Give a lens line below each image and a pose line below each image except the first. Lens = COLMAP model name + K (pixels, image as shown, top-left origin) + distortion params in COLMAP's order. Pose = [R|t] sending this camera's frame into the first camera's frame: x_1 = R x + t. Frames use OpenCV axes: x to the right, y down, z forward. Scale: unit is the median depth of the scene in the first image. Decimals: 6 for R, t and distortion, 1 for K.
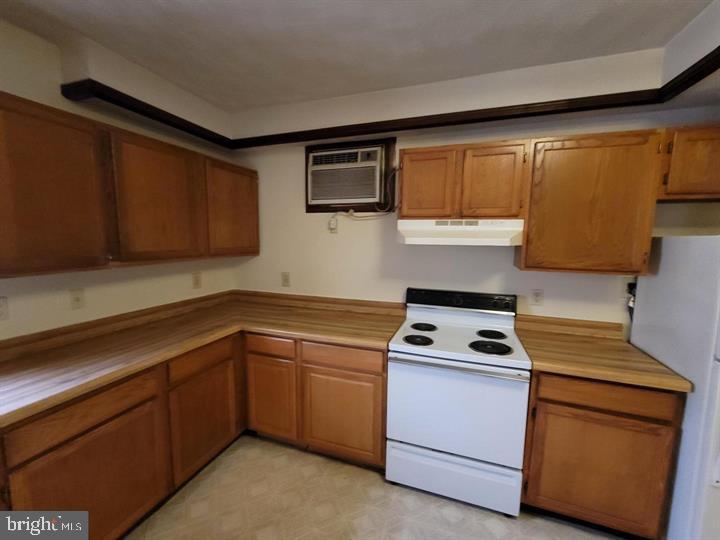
lens RADIAL K [[291.4, 0, 360.8], [0, 291.4, 272.0], [0, 0, 1]] dist [0.000818, 0.000065]
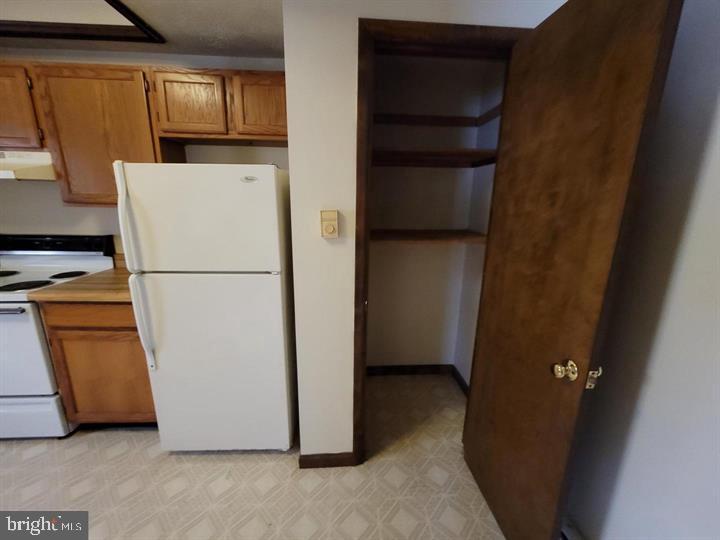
lens RADIAL K [[291.4, 0, 359.6], [0, 291.4, 266.2], [0, 0, 1]] dist [0.000818, 0.000065]
pose [[0.933367, -0.081481, 0.349553, 1.233123], [0.038566, 0.991020, 0.128030, 0.117623], [-0.356846, -0.106018, 0.928128, -0.327800]]
